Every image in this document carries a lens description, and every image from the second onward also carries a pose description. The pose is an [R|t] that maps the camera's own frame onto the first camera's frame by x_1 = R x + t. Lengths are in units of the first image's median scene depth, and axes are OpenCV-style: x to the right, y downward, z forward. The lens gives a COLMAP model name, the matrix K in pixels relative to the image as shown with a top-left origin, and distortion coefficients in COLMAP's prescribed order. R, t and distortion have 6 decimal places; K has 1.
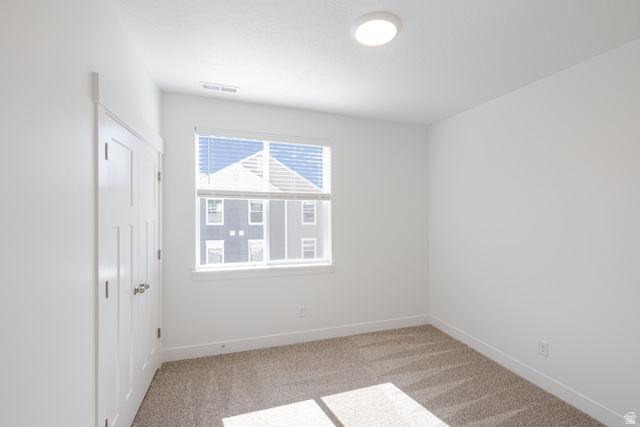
lens RADIAL K [[279.2, 0, 322.0], [0, 279.2, 197.6], [0, 0, 1]] dist [0.002186, 0.000221]
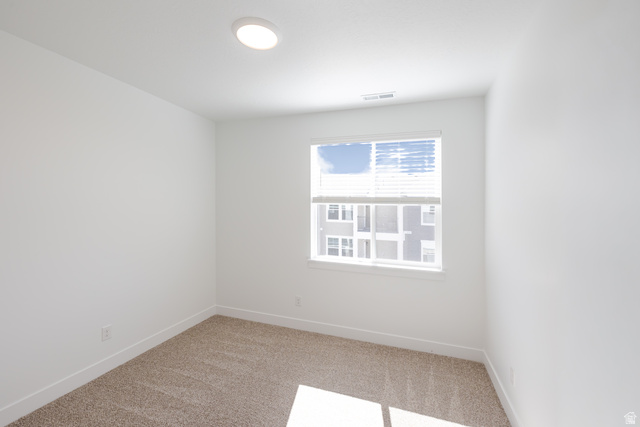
lens RADIAL K [[270.8, 0, 320.2], [0, 270.8, 197.1], [0, 0, 1]] dist [-0.000977, -0.000037]
pose [[0.795532, -0.017335, -0.605664, 0.251205], [0.015942, 0.999843, -0.007677, 0.004735], [0.605702, -0.003548, 0.795683, 0.086319]]
